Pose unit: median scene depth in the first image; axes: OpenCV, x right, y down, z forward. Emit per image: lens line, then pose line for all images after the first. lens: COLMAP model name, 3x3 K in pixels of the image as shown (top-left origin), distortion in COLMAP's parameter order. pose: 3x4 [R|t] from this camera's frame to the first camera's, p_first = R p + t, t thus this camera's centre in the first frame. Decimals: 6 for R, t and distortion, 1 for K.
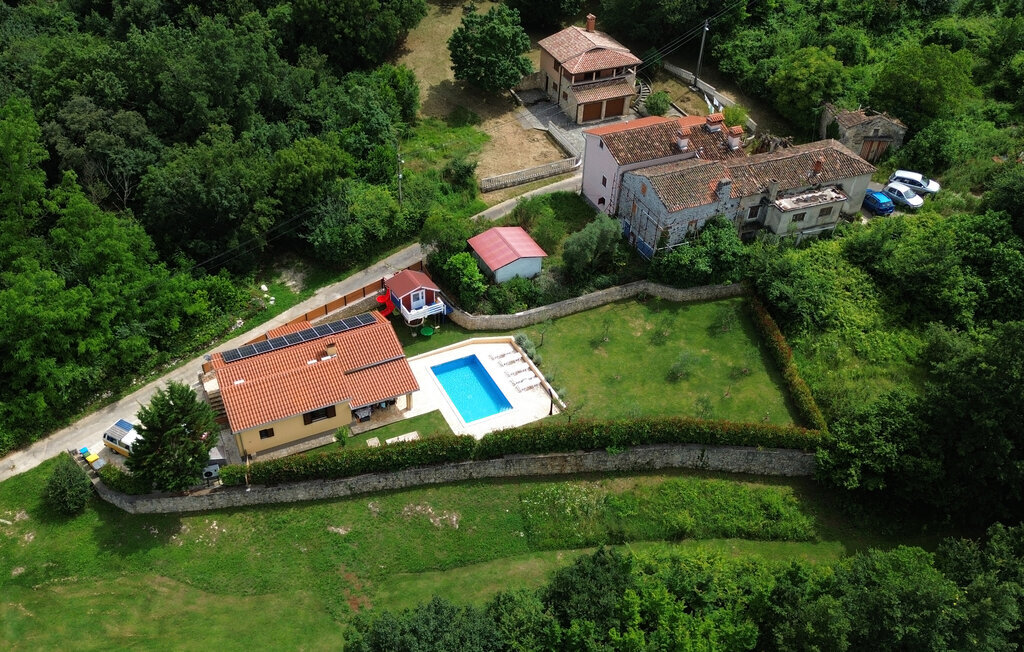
lens RADIAL K [[837.5, 0, 510.6], [0, 837.5, 330.6], [0, 0, 1]] dist [0.060807, -0.064762]
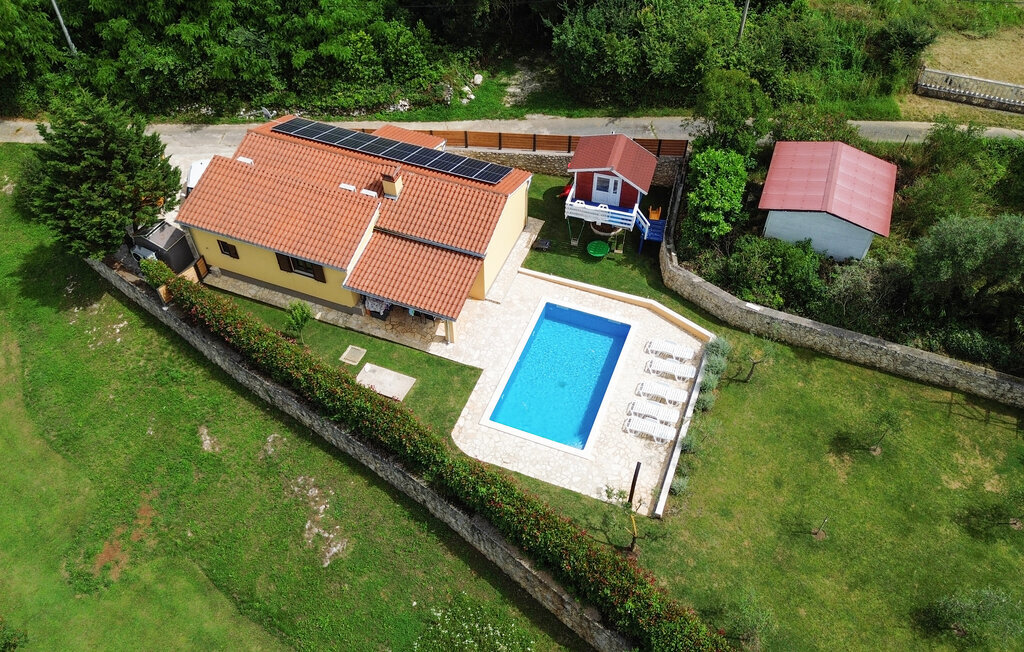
lens RADIAL K [[837.5, 0, 516.1], [0, 837.5, 322.0], [0, 0, 1]] dist [0.060807, -0.064762]
pose [[0.685458, 0.525977, -0.503483, 0.175675], [-0.453129, 0.849424, 0.270469, -0.085745], [0.569930, 0.042748, 0.820580, 0.501551]]
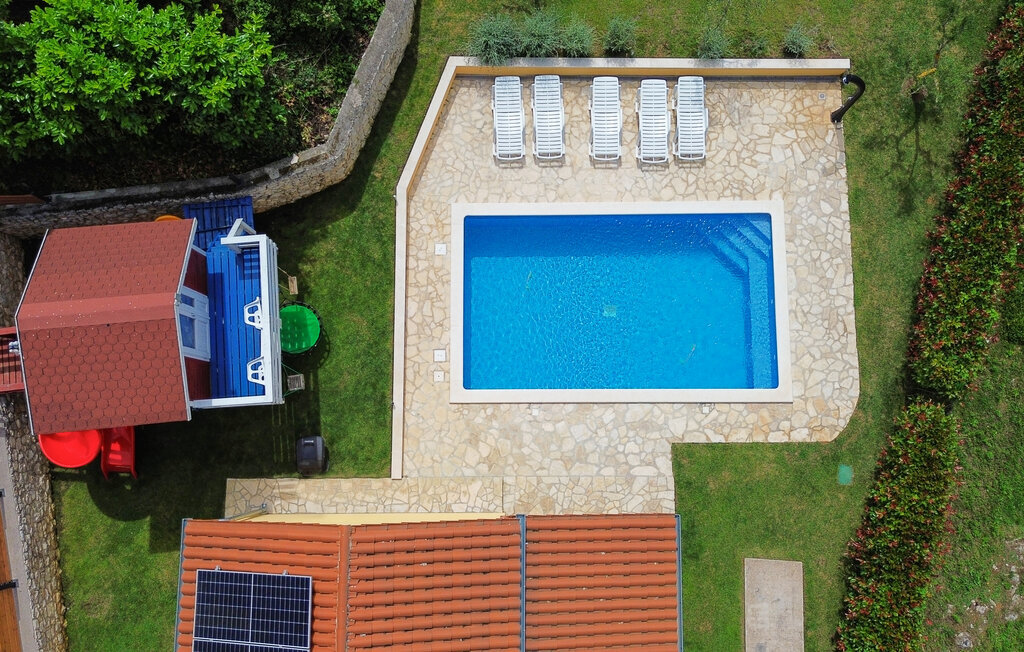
lens RADIAL K [[837.5, 0, 509.6], [0, 837.5, 319.2], [0, 0, 1]] dist [0.060807, -0.064762]
pose [[0.431860, -0.895407, 0.108365, -0.093757], [0.577346, 0.366744, 0.729500, -0.153051], [-0.692942, -0.252478, 0.675342, 0.773648]]
